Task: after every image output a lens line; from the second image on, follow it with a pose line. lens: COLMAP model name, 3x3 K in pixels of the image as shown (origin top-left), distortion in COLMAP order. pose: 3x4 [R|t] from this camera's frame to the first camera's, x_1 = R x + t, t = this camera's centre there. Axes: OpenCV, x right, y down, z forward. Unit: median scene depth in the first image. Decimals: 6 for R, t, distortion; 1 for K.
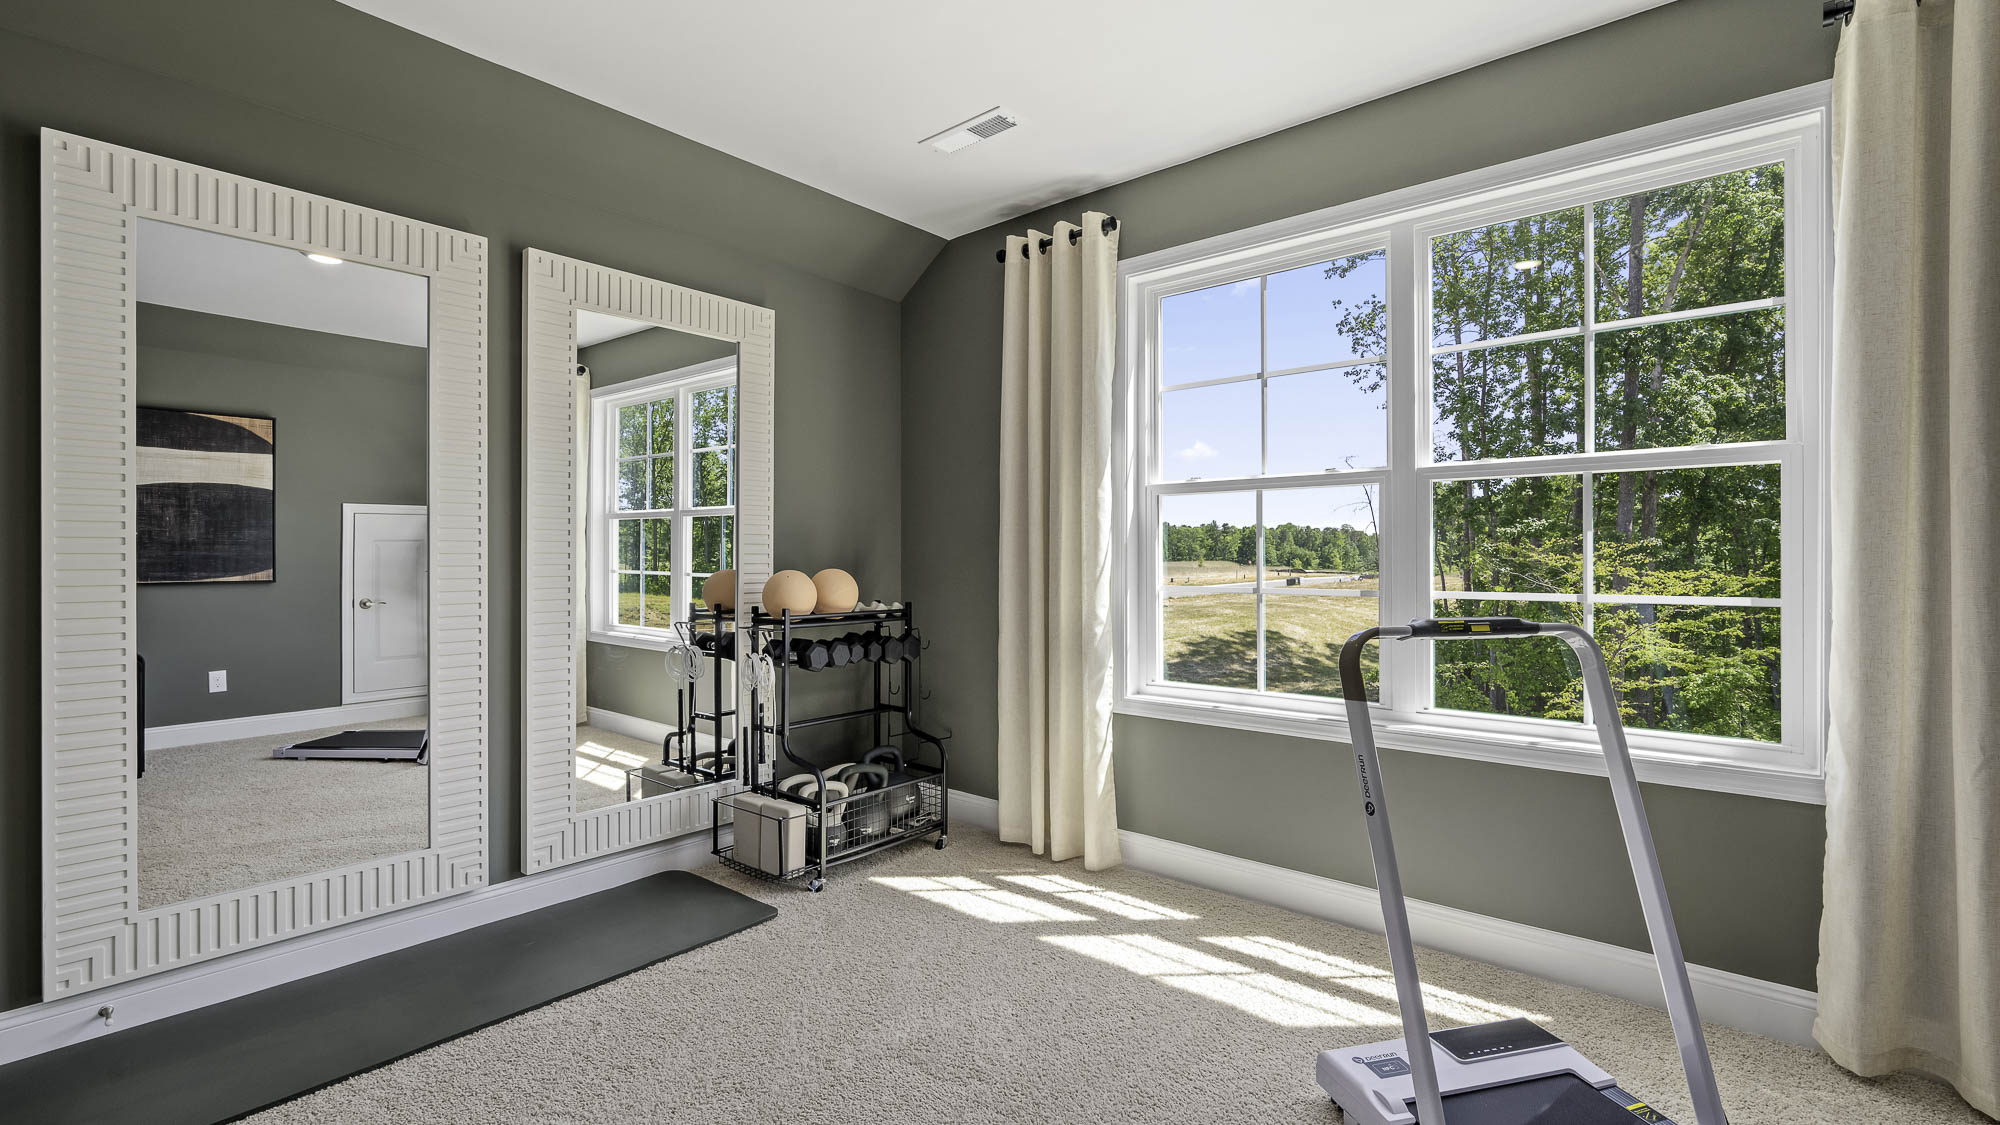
lens RADIAL K [[879.3, 0, 1019.1], [0, 879.3, 541.9], [0, 0, 1]] dist [0.004691, -0.001636]
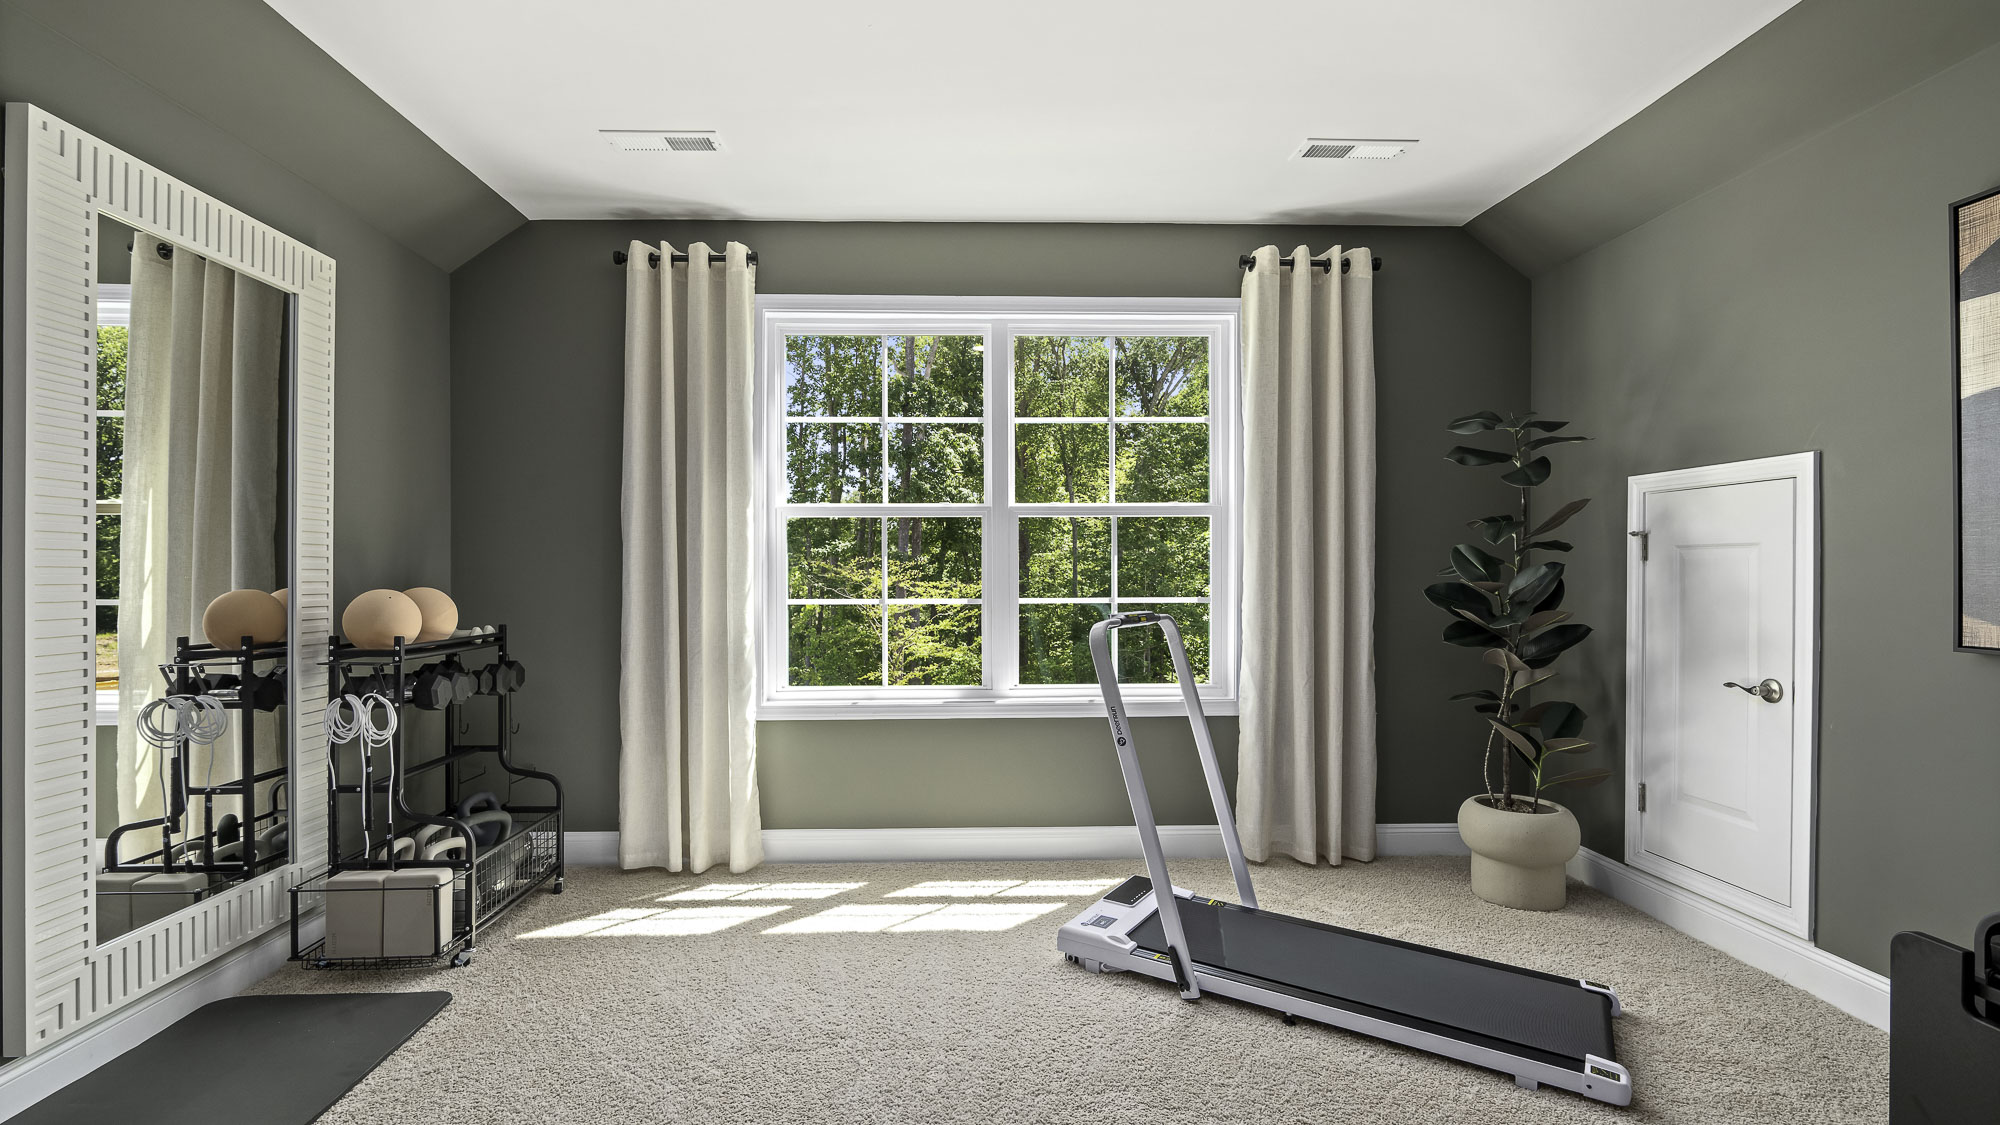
lens RADIAL K [[879.3, 0, 992.9], [0, 879.3, 554.2], [0, 0, 1]] dist [0.004691, -0.001636]
pose [[0.742803, 0.012951, 0.669385, -0.401925], [-0.009790, 0.999916, -0.008482, 0.000833], [-0.669439, -0.000253, 0.742867, 0.022383]]
